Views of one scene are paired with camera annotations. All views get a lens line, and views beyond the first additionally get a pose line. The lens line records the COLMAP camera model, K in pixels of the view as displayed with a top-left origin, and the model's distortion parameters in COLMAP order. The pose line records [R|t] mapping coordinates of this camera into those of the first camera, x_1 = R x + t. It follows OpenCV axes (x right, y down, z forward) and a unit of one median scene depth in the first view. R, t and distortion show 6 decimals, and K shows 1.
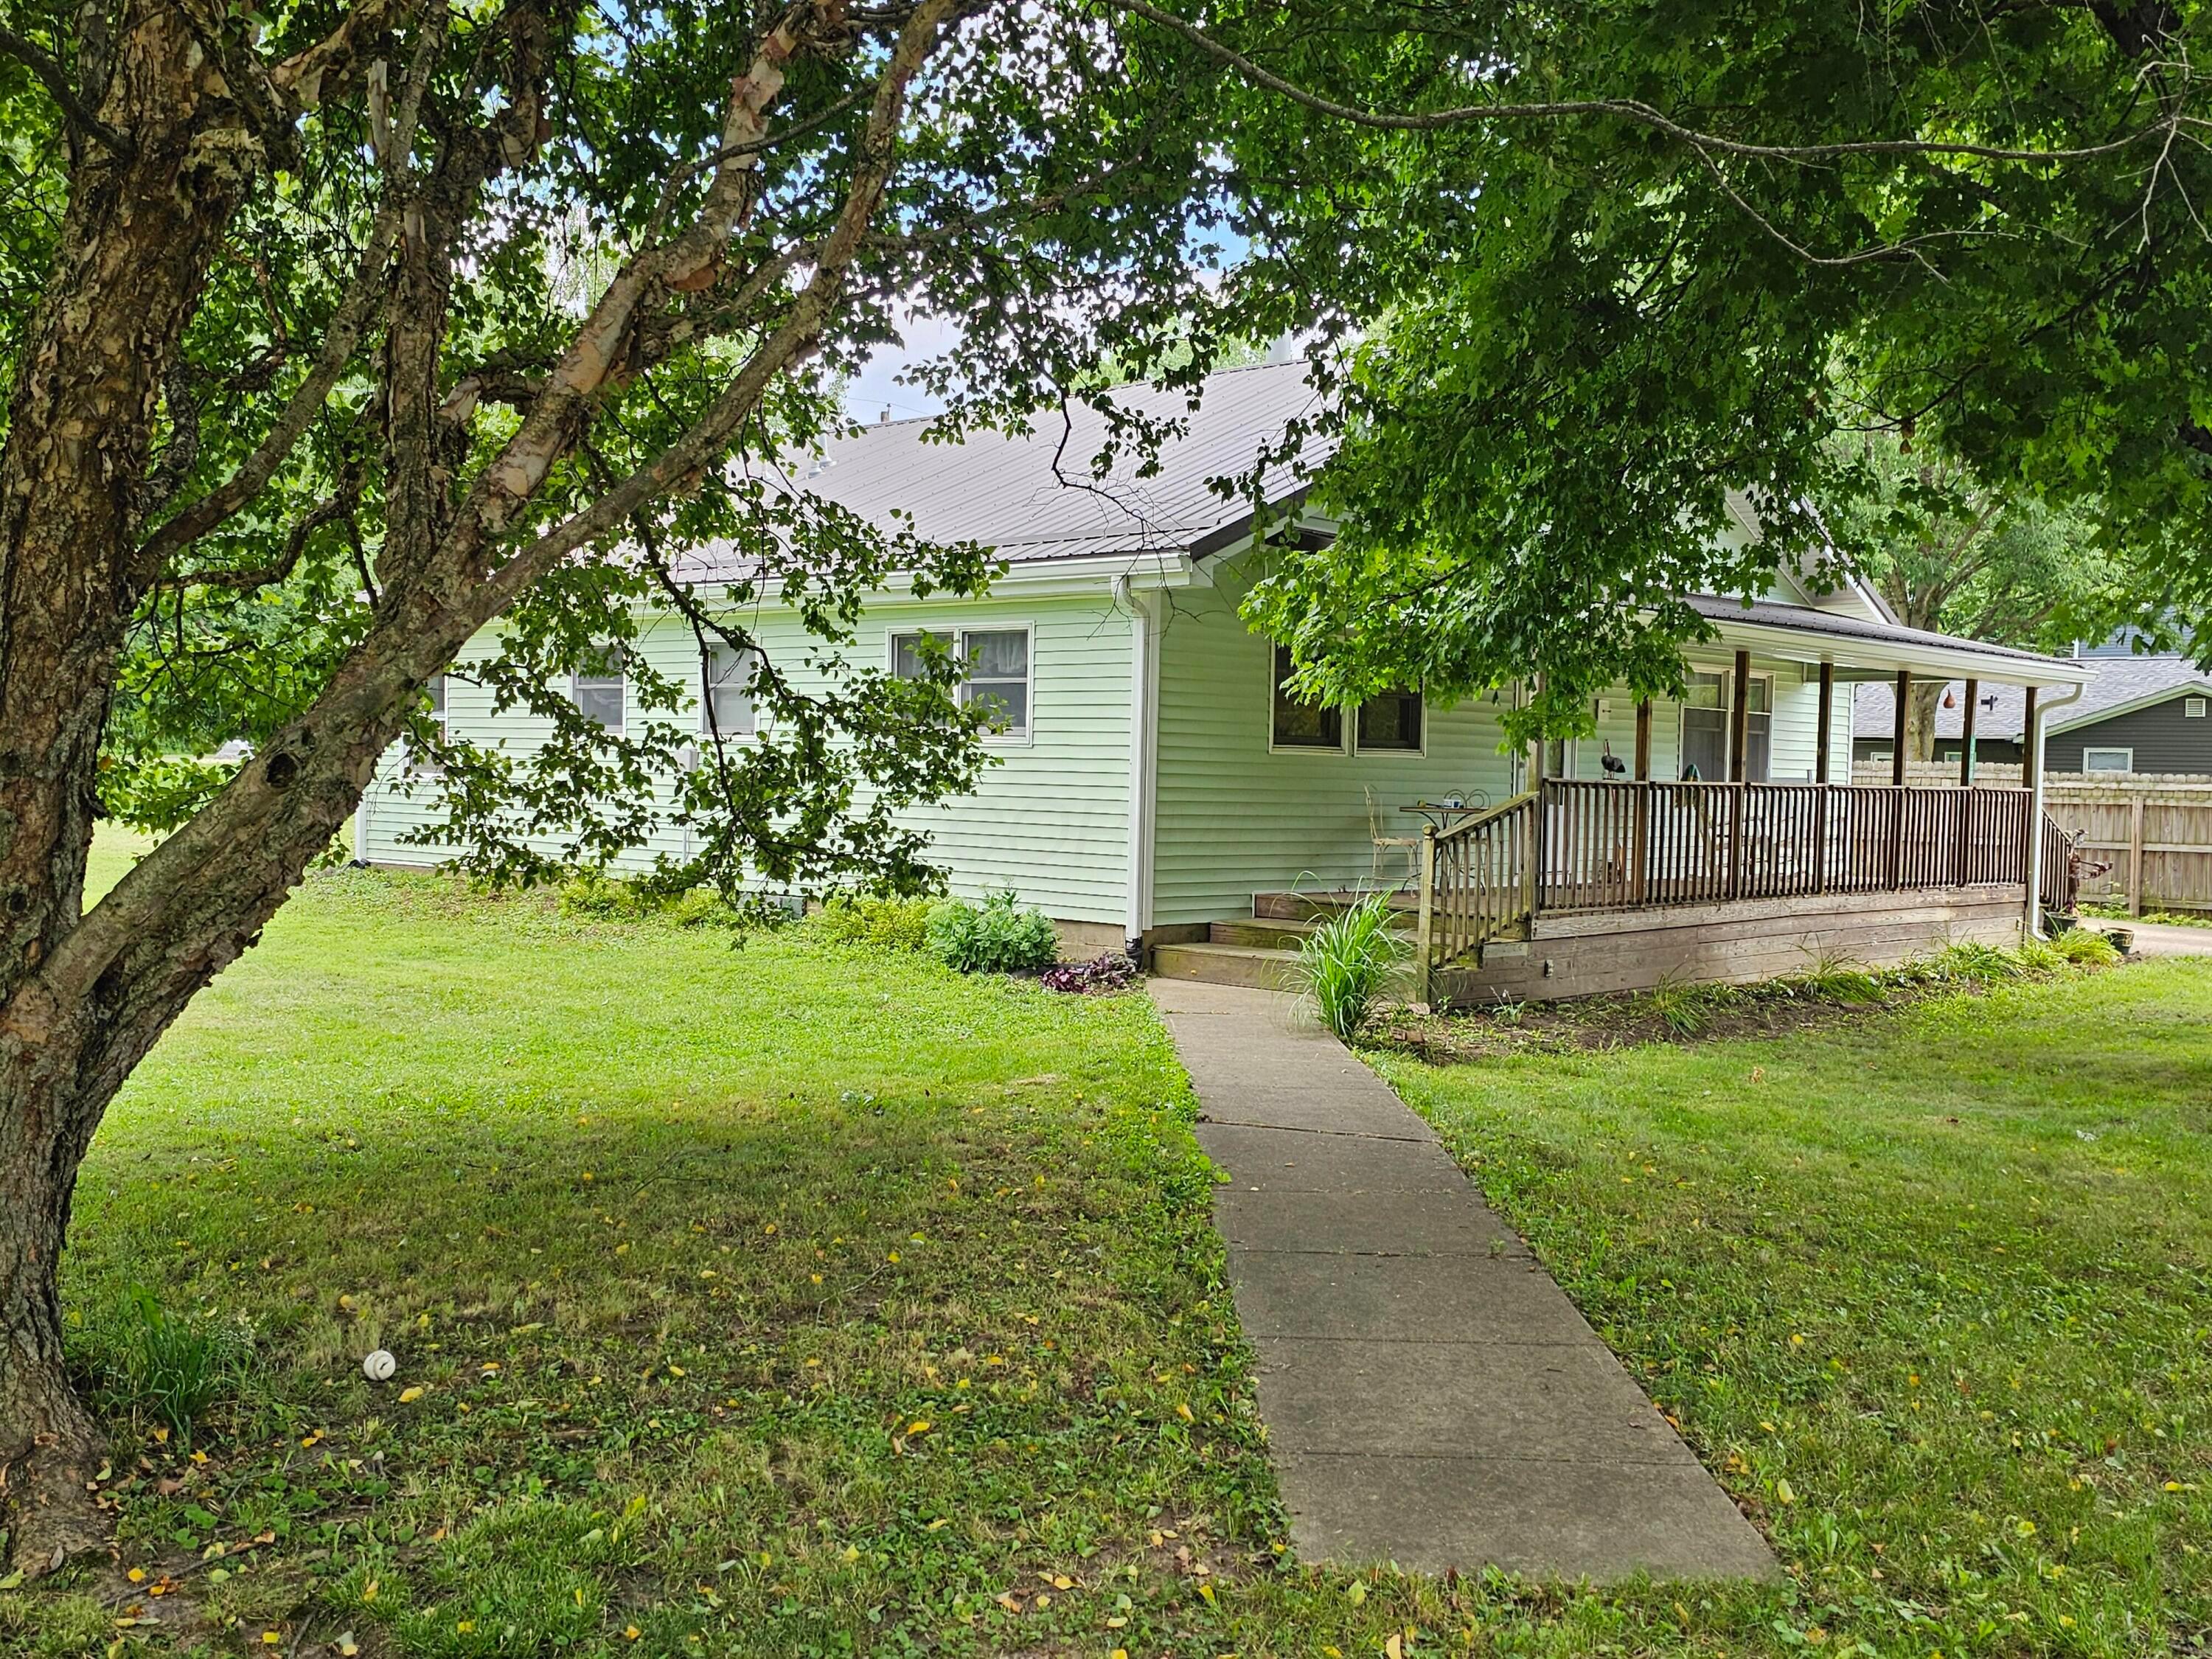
lens RADIAL K [[1979.8, 0, 1102.7], [0, 1979.8, 817.2], [0, 0, 1]] dist [-0.006633, -0.018200]
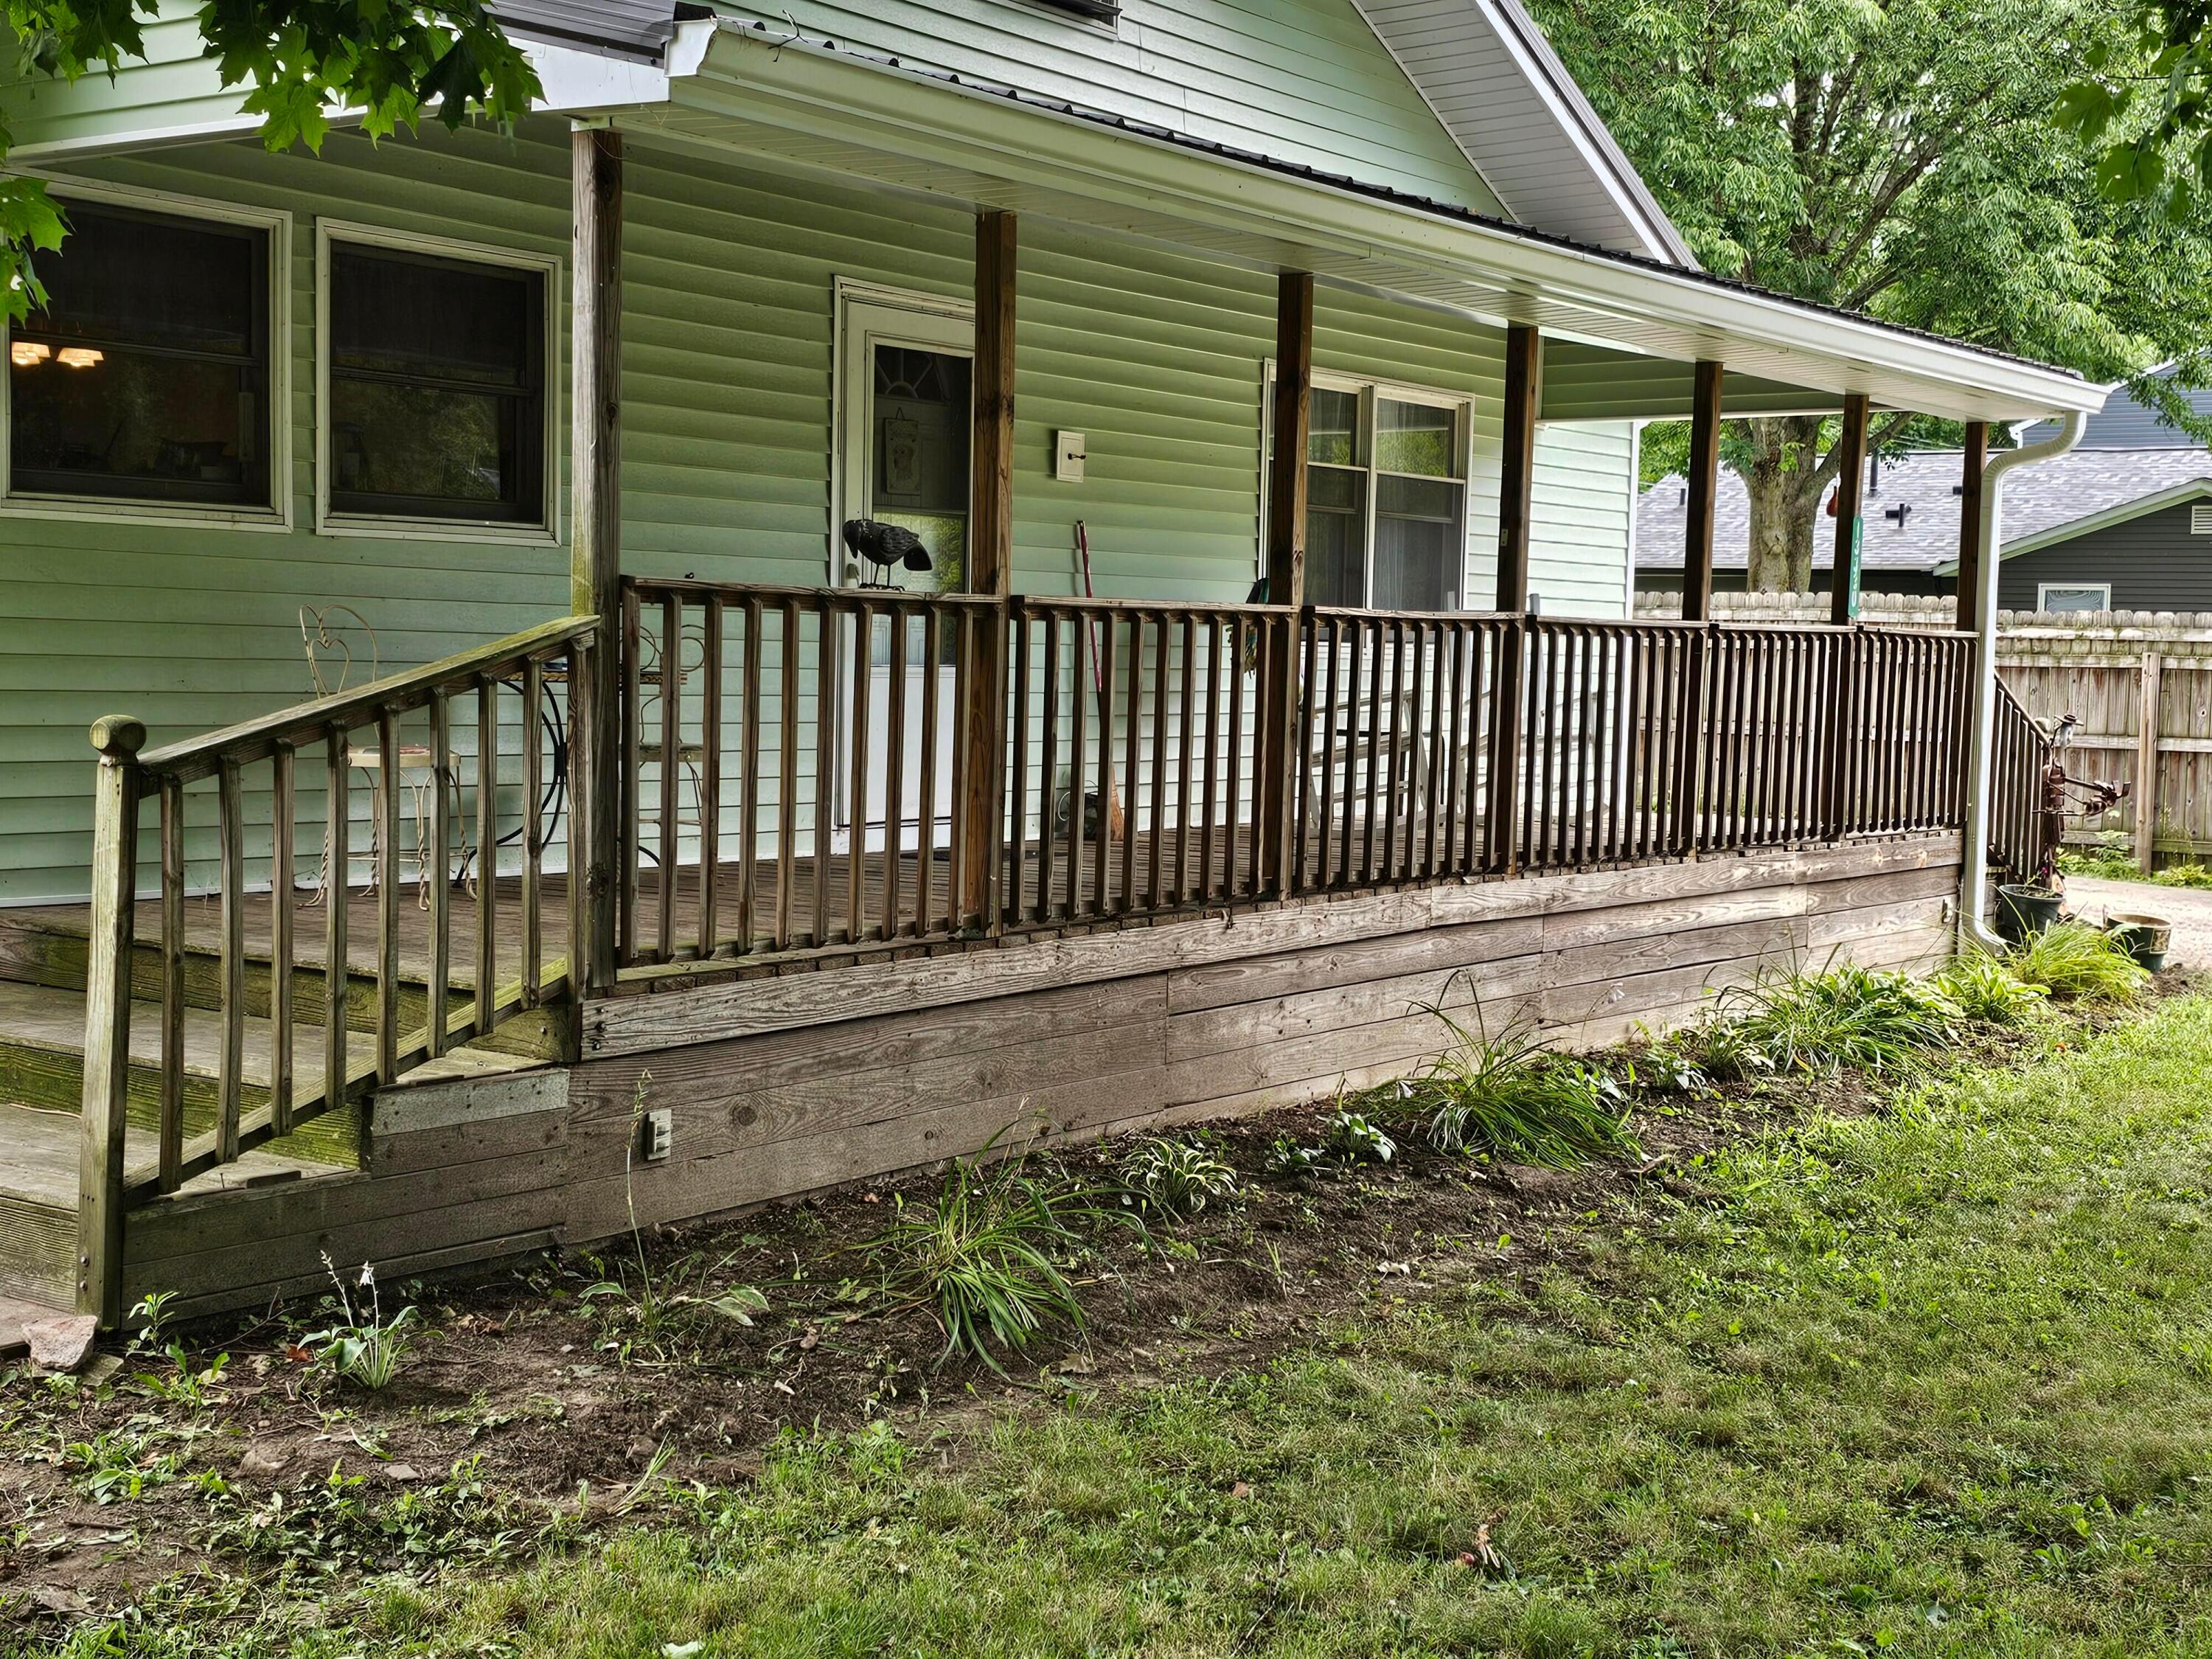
lens RADIAL K [[2743.2, 0, 1113.0], [0, 2743.2, 818.2], [0, 0, 1]] dist [0.028561, 0.000000]
pose [[0.989628, -0.007210, 0.143473, 0.181560], [0.000600, 0.998938, 0.046062, -0.000181], [-0.143652, -0.045498, 0.988582, 0.400629]]
